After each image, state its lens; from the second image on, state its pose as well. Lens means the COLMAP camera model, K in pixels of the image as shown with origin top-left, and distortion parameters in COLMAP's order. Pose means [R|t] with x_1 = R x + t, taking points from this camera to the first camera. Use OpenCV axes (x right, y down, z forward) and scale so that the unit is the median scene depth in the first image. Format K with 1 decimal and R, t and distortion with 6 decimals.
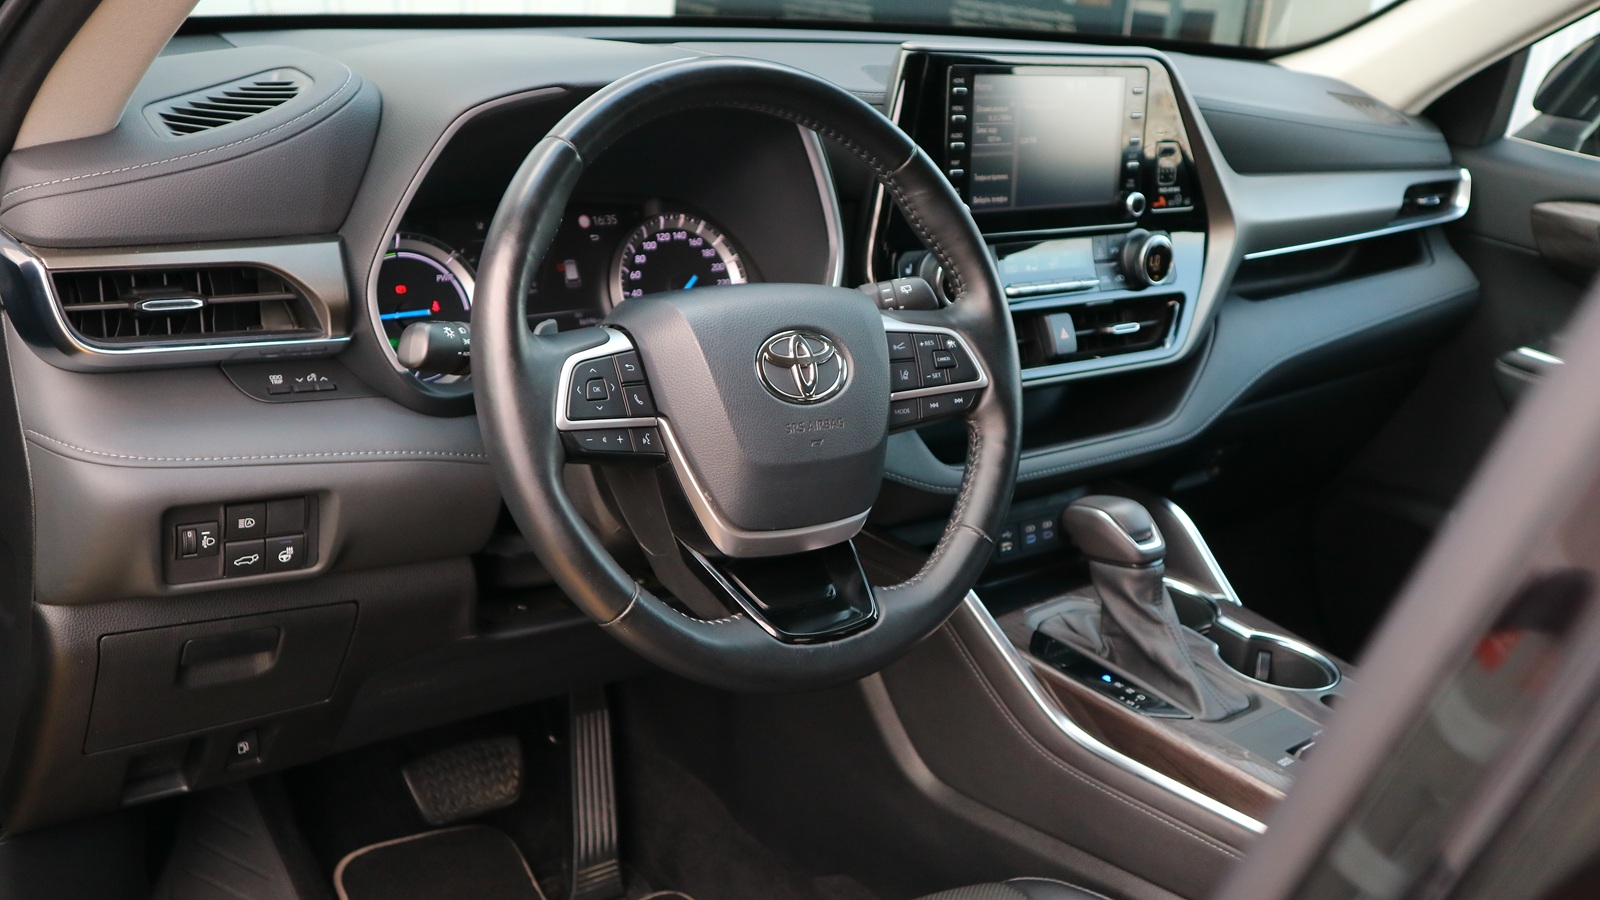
lens RADIAL K [[1615.9, 0, 812.8], [0, 1615.9, 446.2], [0, 0, 1]] dist [-0.015223, 0.000000]
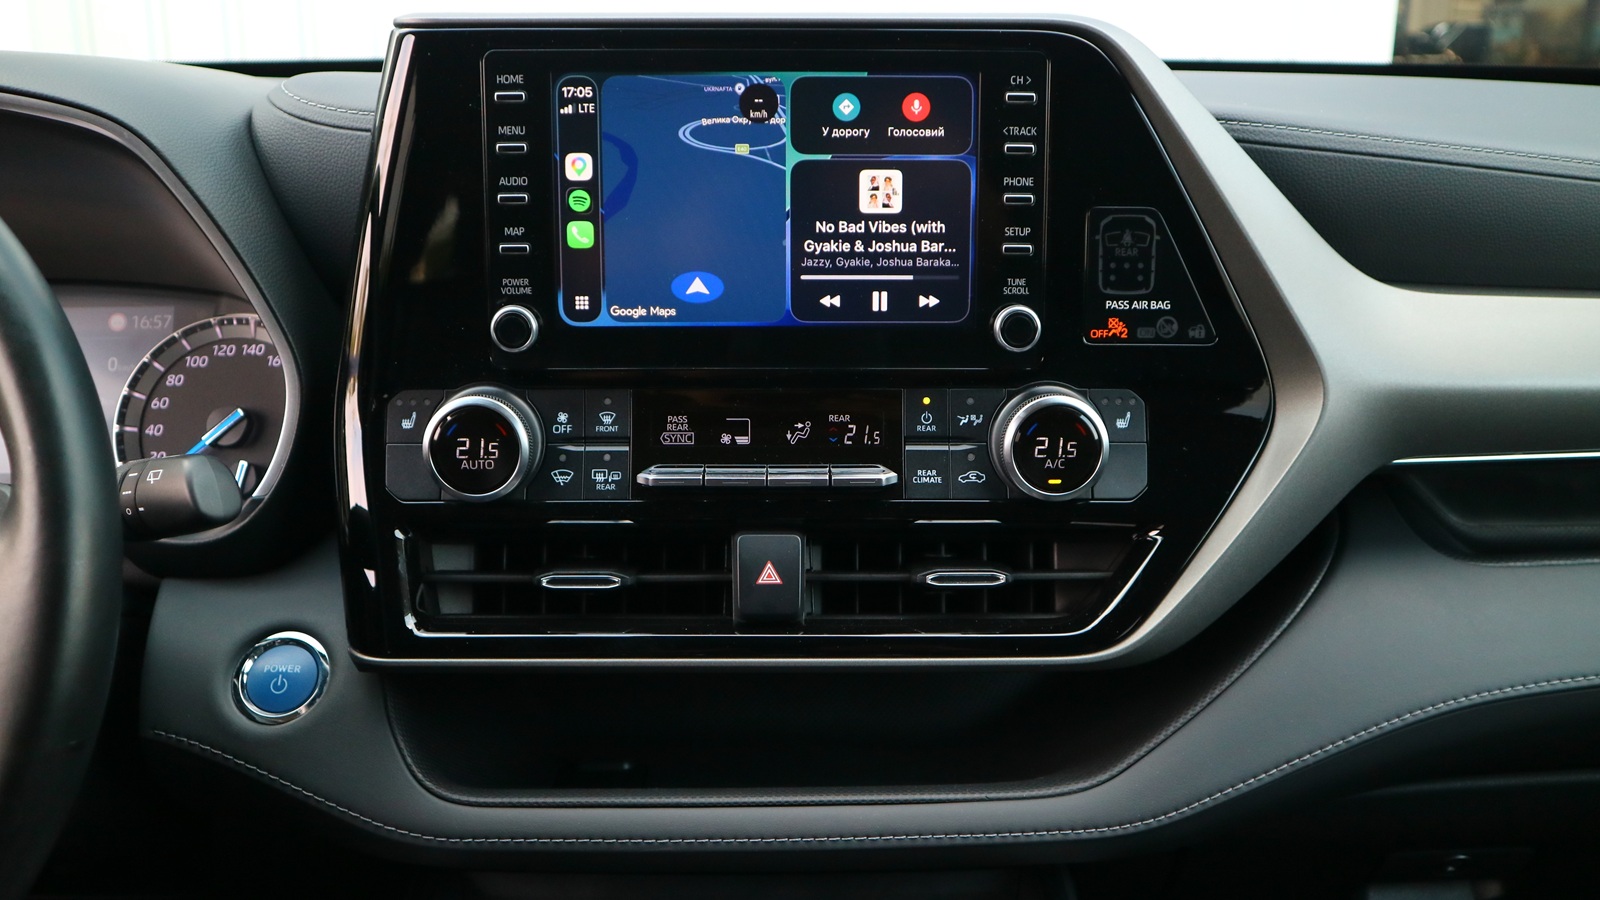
lens RADIAL K [[1404.9, 0, 795.9], [0, 1404.9, 452.3], [0, 0, 1]] dist [-0.053605, -0.001865]
pose [[0.792169, 0.079827, -0.605059, 0.447436], [-0.132549, 0.990248, -0.042893, -0.094689], [0.595734, 0.114179, 0.795025, 0.690140]]
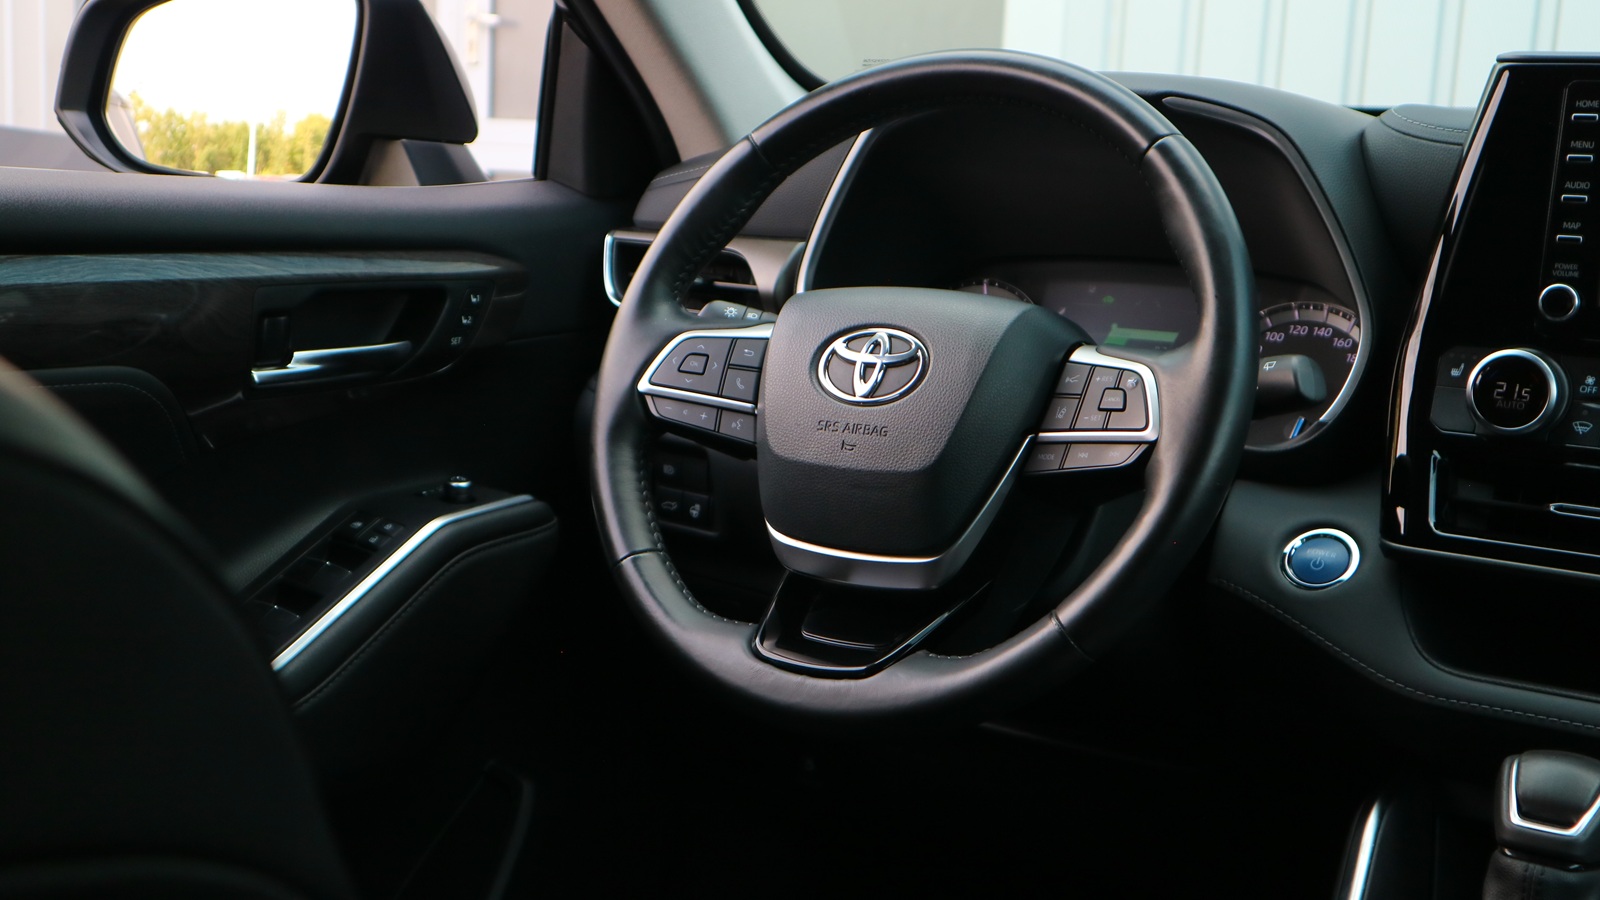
lens RADIAL K [[1871.8, 0, 807.4], [0, 1871.8, 436.3], [0, 0, 1]] dist [0.017512, 0.000000]
pose [[0.327866, 0.067038, -0.942343, 0.711320], [-0.321169, 0.945978, -0.044447, 0.040400], [0.888456, 0.317224, 0.331685, 0.492023]]
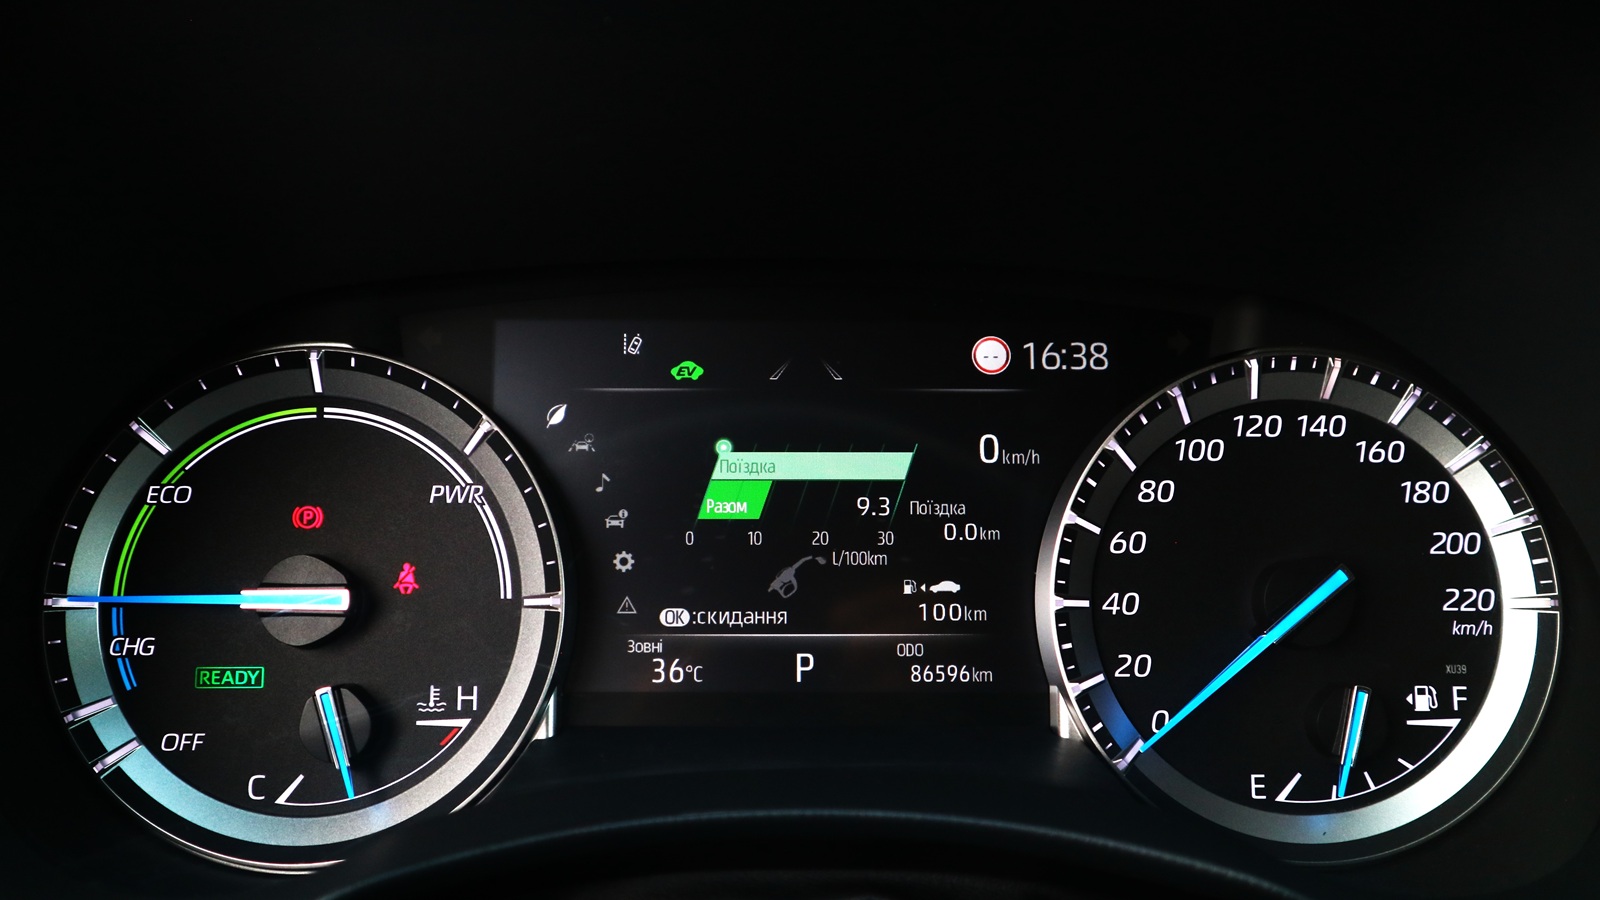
lens RADIAL K [[1615.9, 0, 789.9], [0, 1615.9, 443.8], [0, 0, 1]] dist [-0.015223, 0.000000]
pose [[0.791928, 0.117060, -0.599289, 0.019723], [-0.146964, 0.989141, -0.000994, -0.113264], [0.592665, 0.088861, 0.800532, 0.707799]]
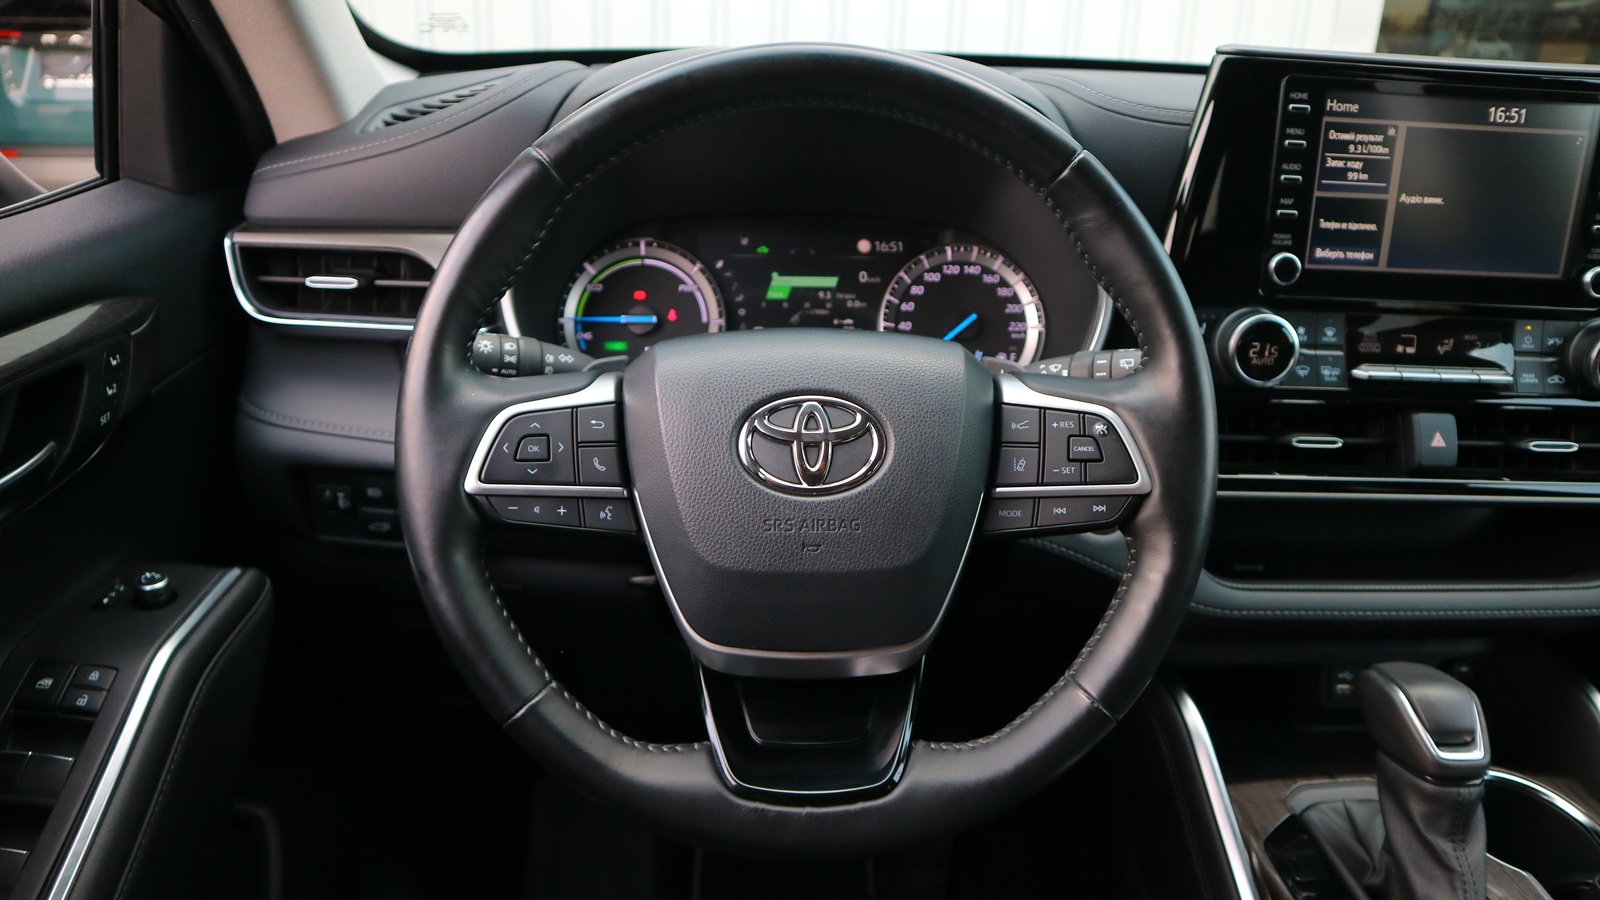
lens RADIAL K [[1112.1, 0, 793.7], [0, 1112.1, 448.5], [0, 0, 1]] dist [-0.122765, 0.065638]
pose [[0.800576, 0.156419, -0.578456, 0.217206], [-0.155770, 0.986467, 0.051164, -0.047153], [0.578631, 0.049145, 0.814107, 0.440280]]
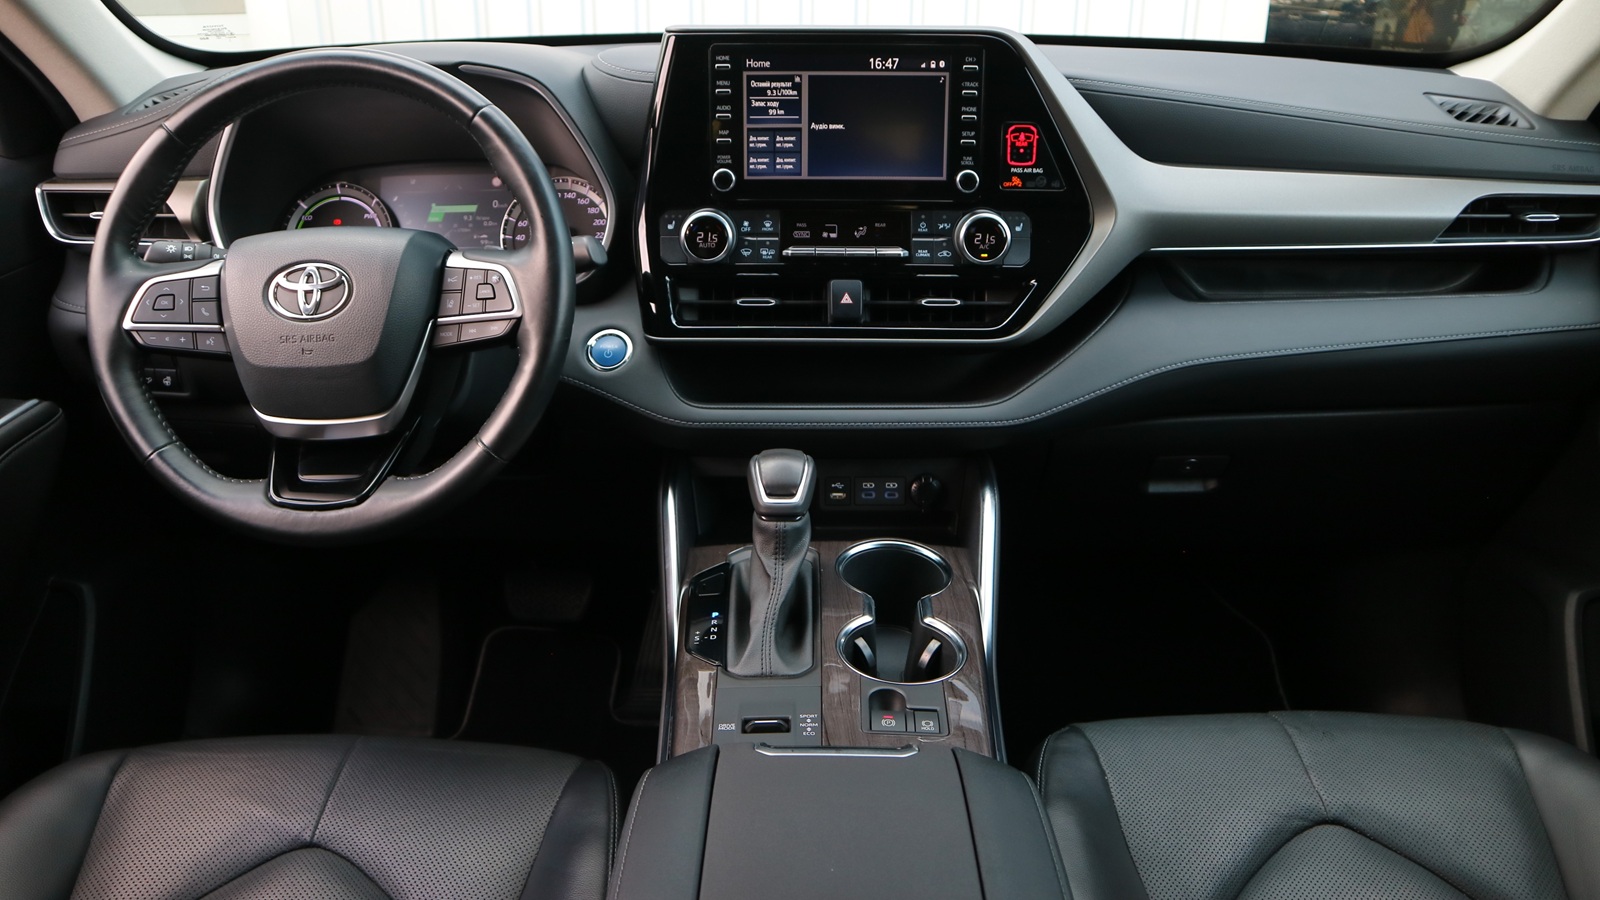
lens RADIAL K [[1112.1, 0, 783.7], [0, 1112.1, 434.2], [0, 0, 1]] dist [-0.122765, 0.065638]
pose [[0.772947, 0.152507, -0.615870, 0.613131], [-0.138655, 0.987822, 0.070593, -0.030069], [0.619135, 0.030829, 0.784679, 0.436773]]
